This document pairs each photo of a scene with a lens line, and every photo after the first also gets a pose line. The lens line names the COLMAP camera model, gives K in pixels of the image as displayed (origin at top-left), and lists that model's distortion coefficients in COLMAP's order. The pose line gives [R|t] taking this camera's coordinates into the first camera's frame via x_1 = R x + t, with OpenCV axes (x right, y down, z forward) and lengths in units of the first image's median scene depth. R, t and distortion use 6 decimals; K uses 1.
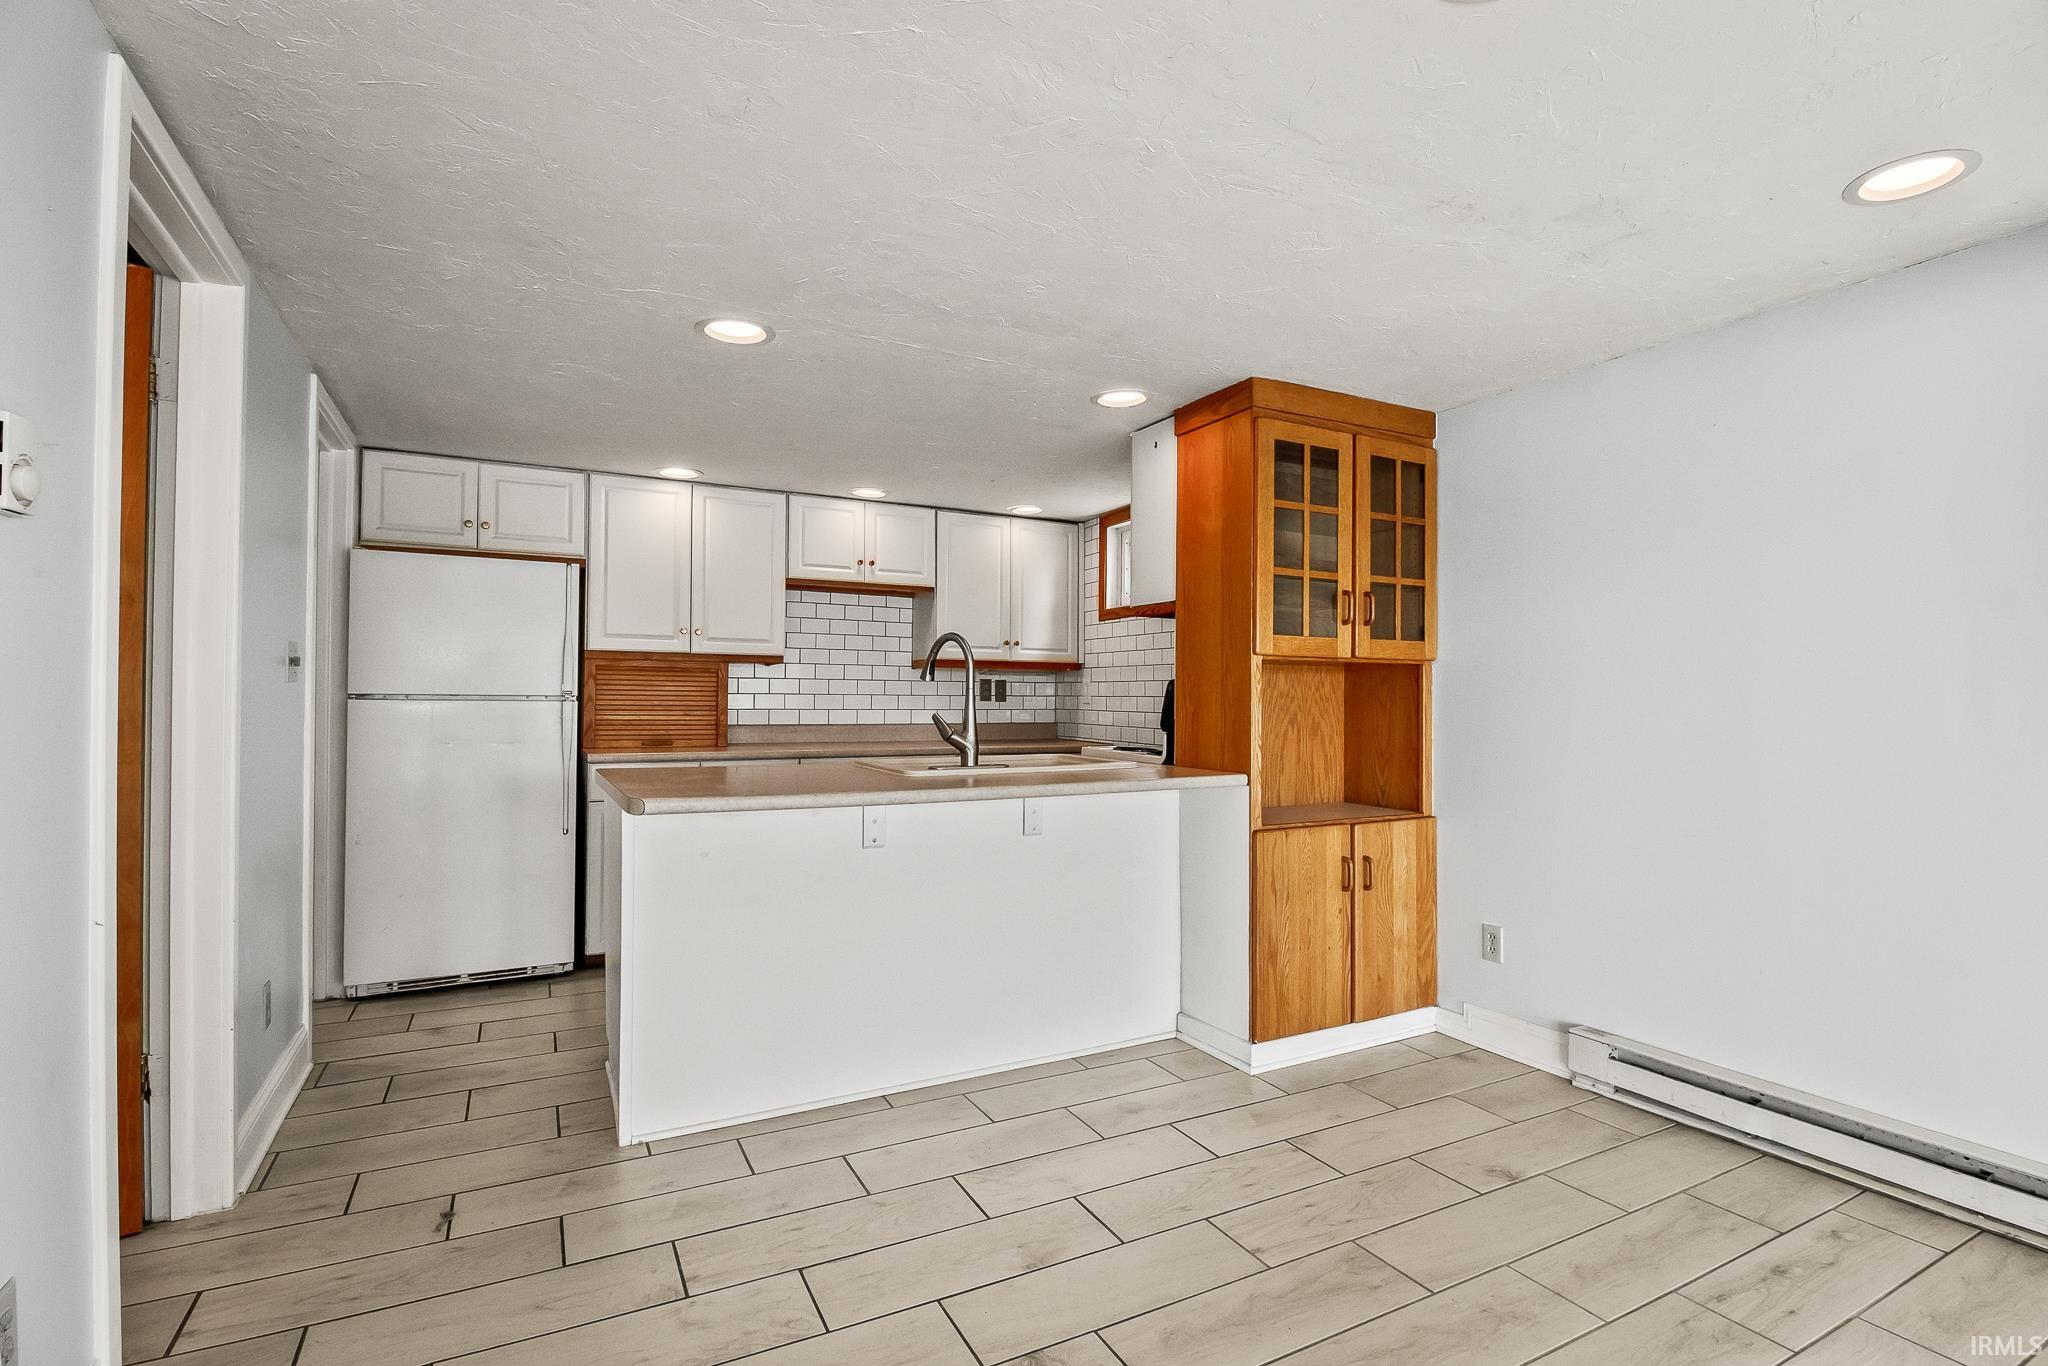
lens RADIAL K [[980.0, 0, 1019.1], [0, 980.0, 697.0], [0, 0, 1]] dist [-0.000315, -0.009733]
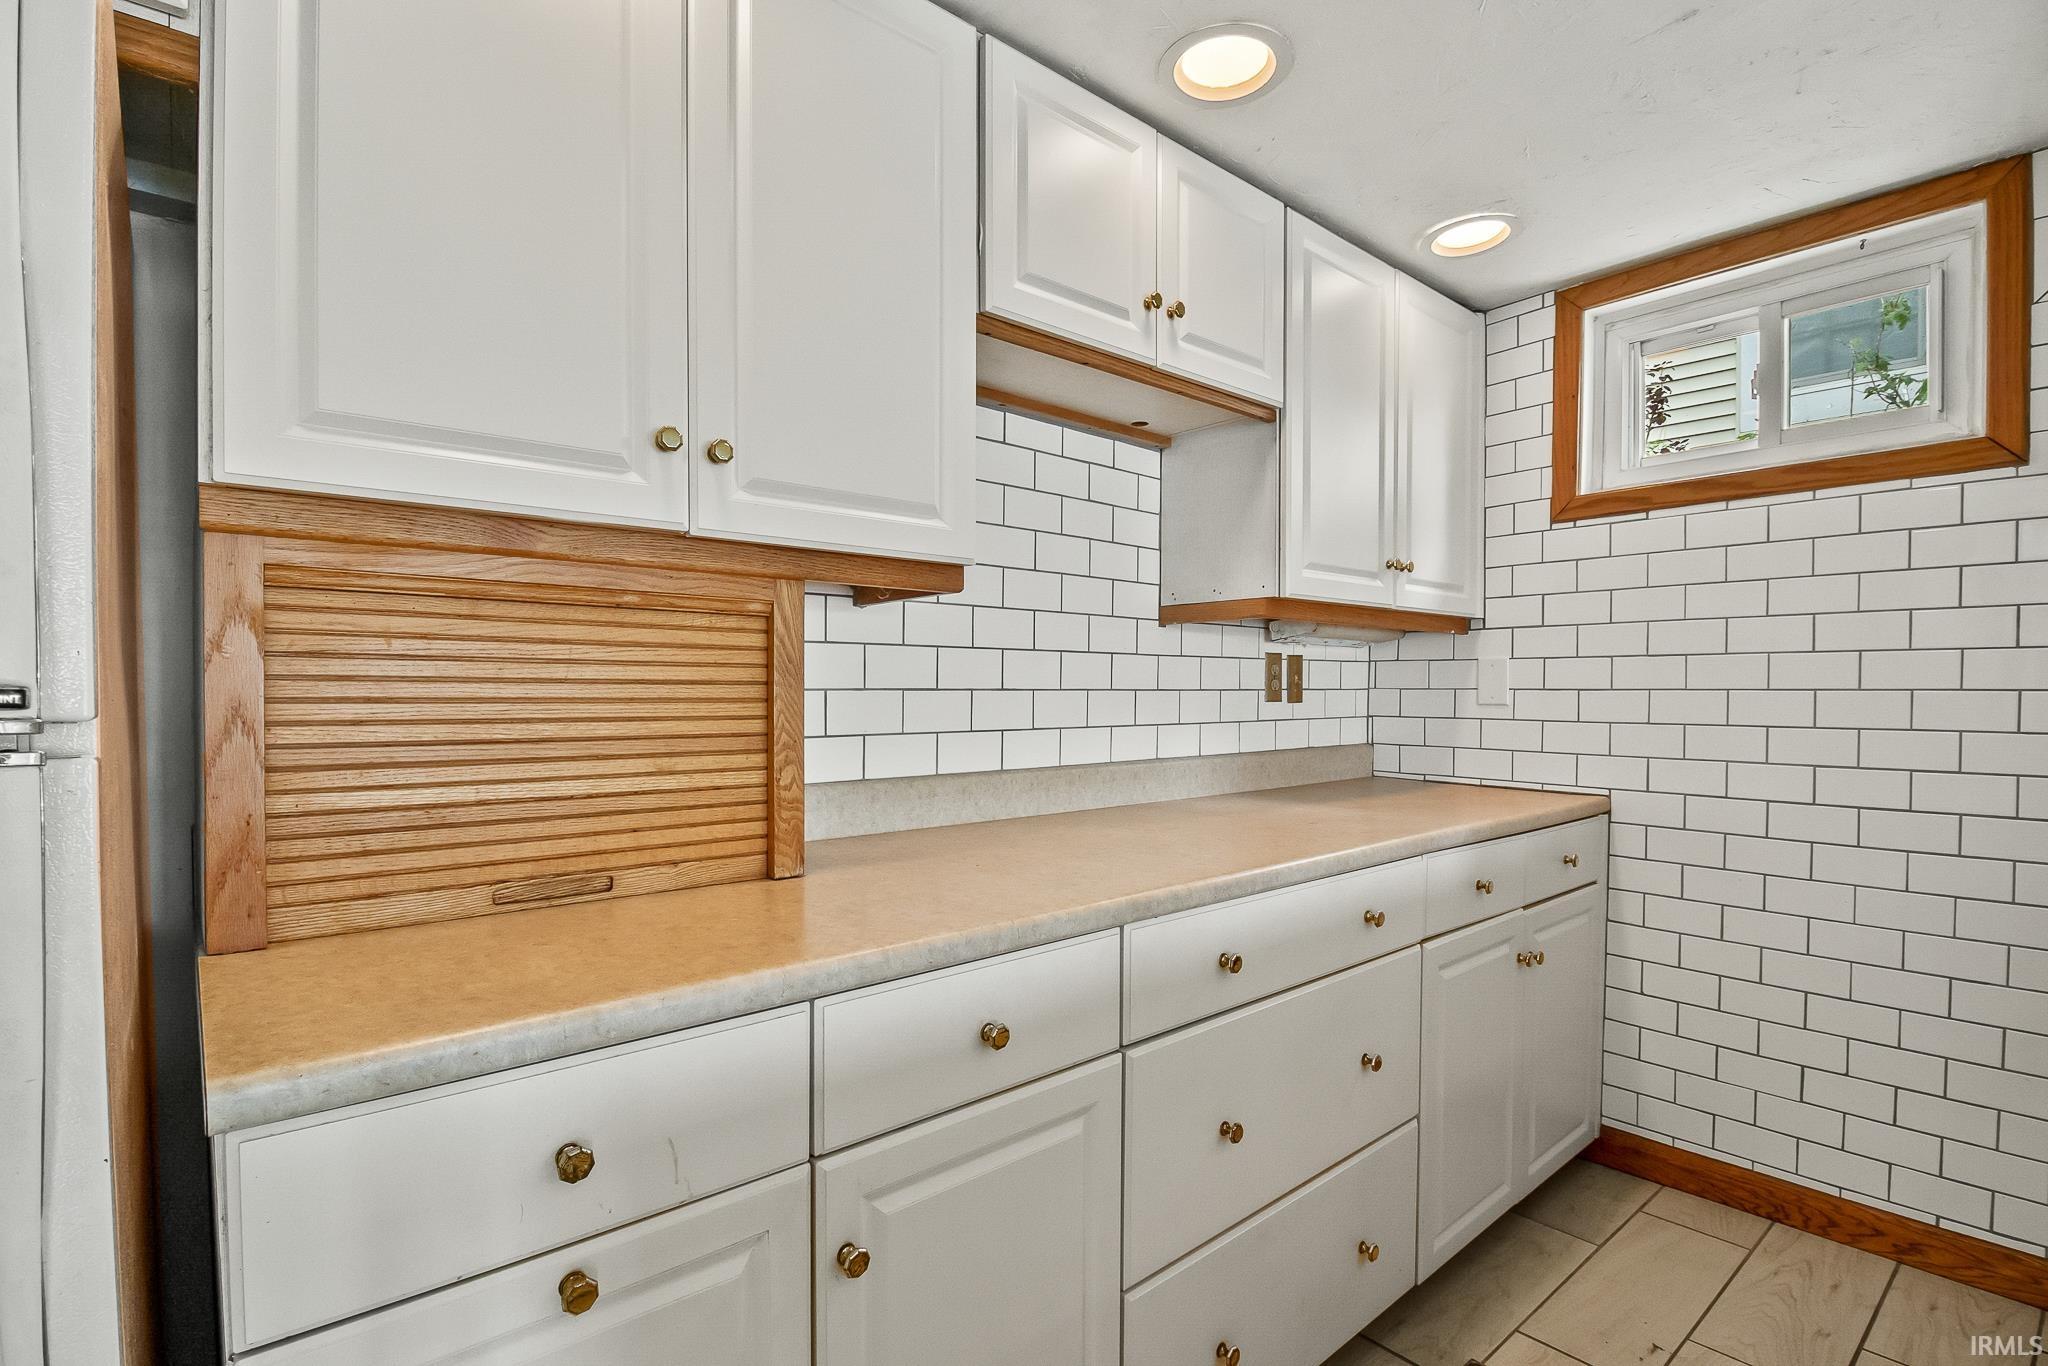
lens RADIAL K [[980.0, 0, 1023.1], [0, 980.0, 716.9], [0, 0, 1]] dist [-0.000315, -0.009733]
pose [[0.972666, -0.013941, 0.231791, -0.265629], [0.006918, 0.999493, 0.031085, -0.003774], [-0.232107, -0.028632, 0.972269, 0.623813]]
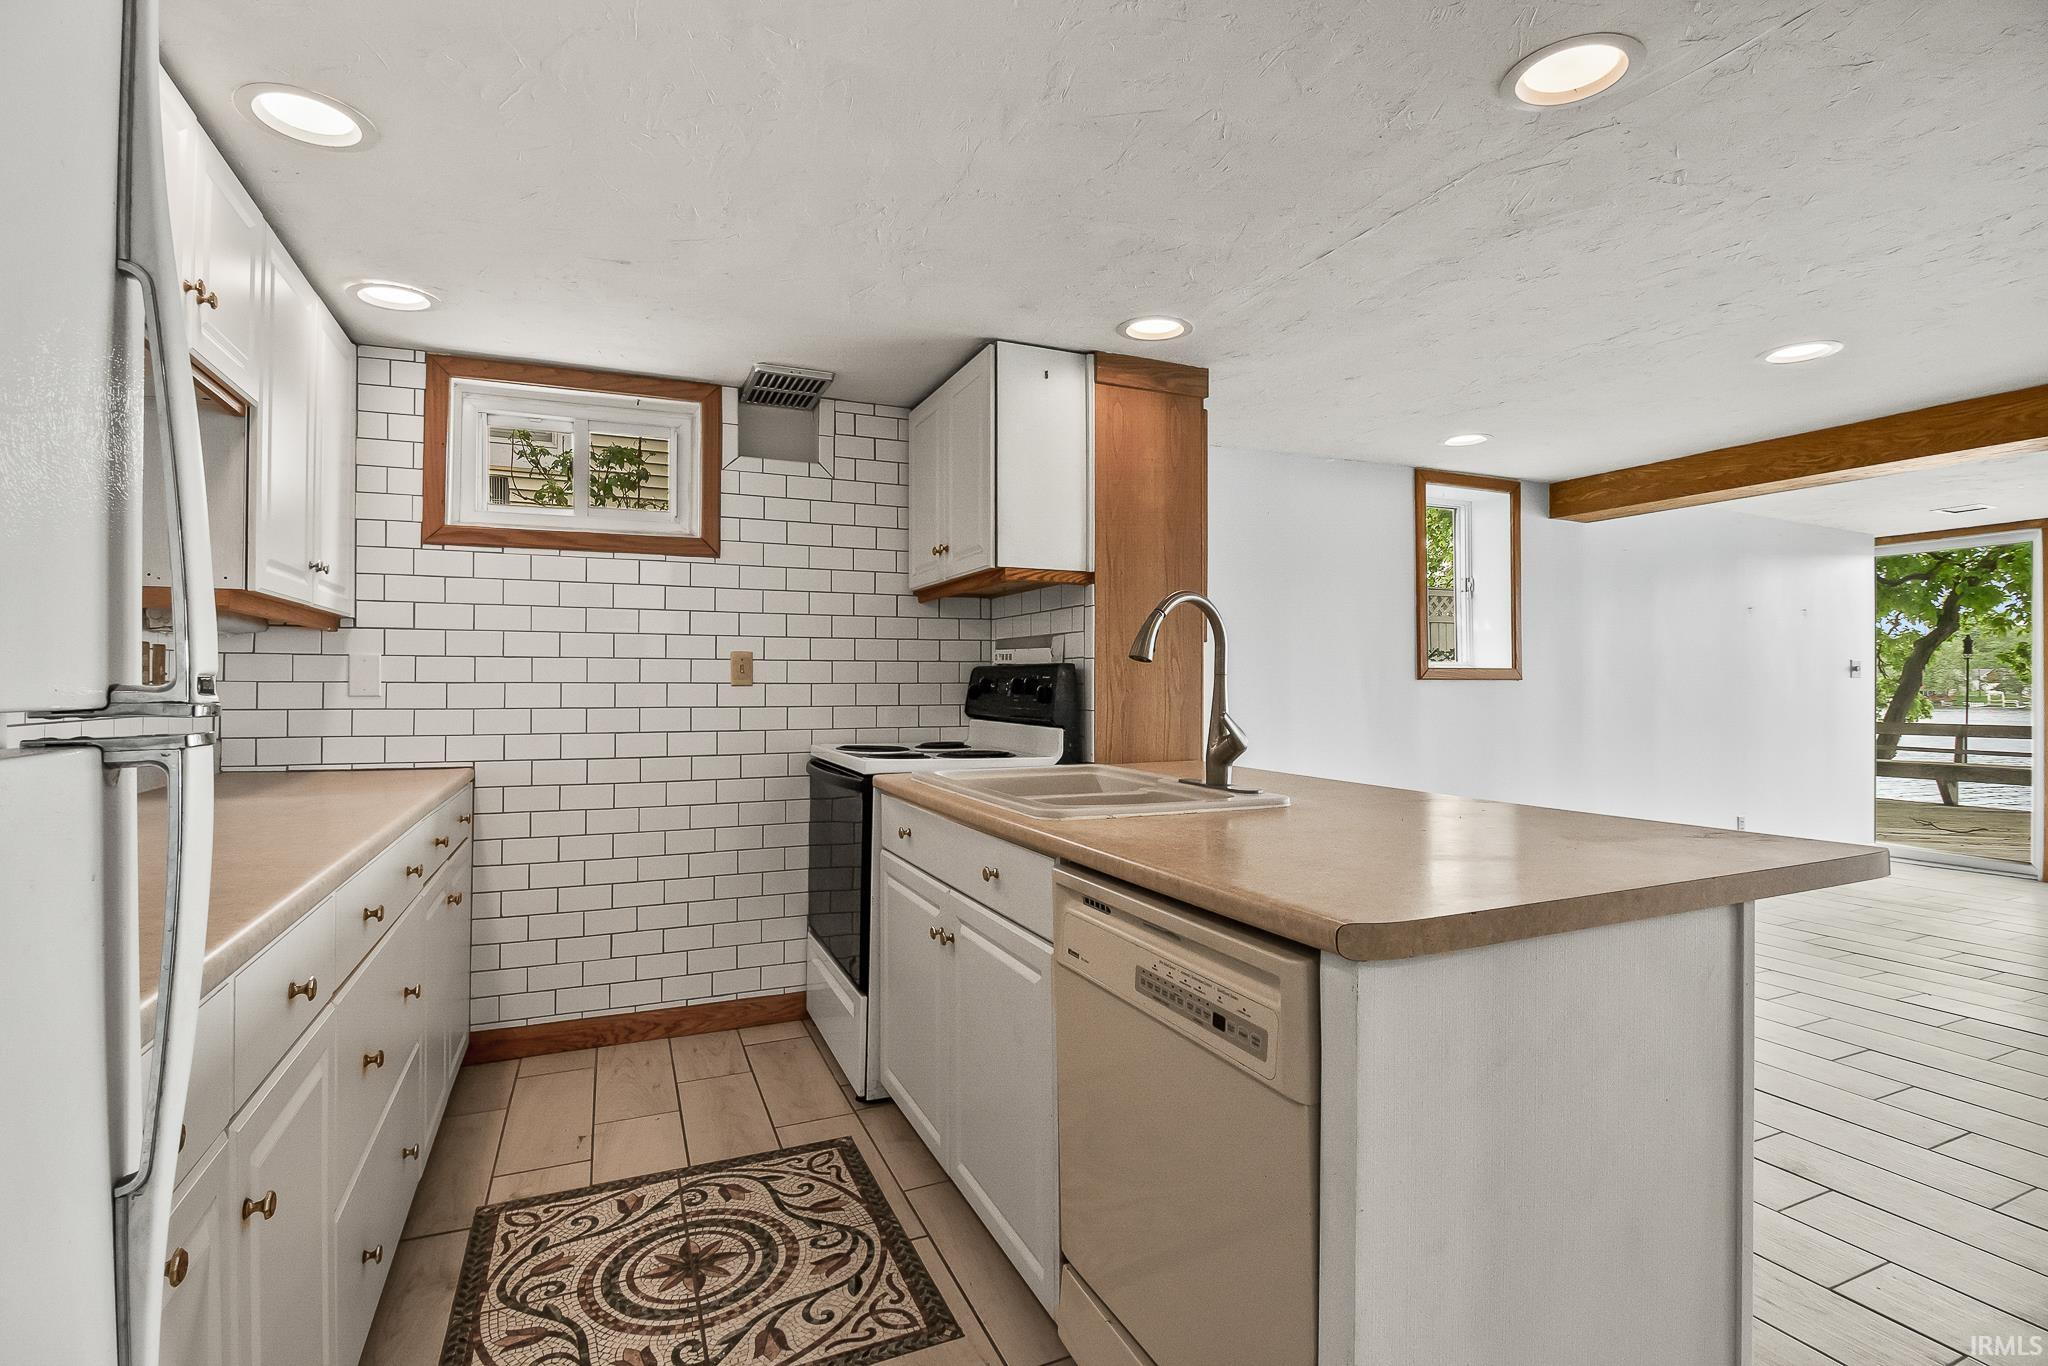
lens RADIAL K [[980.0, 0, 1027.1], [0, 980.0, 673.7], [0, 0, 1]] dist [-0.000315, -0.009733]
pose [[0.053682, 0.000329, 0.998558, -0.446123], [-0.003418, 0.999994, -0.000146, -0.006617], [-0.998552, -0.003405, 0.053683, 0.647013]]
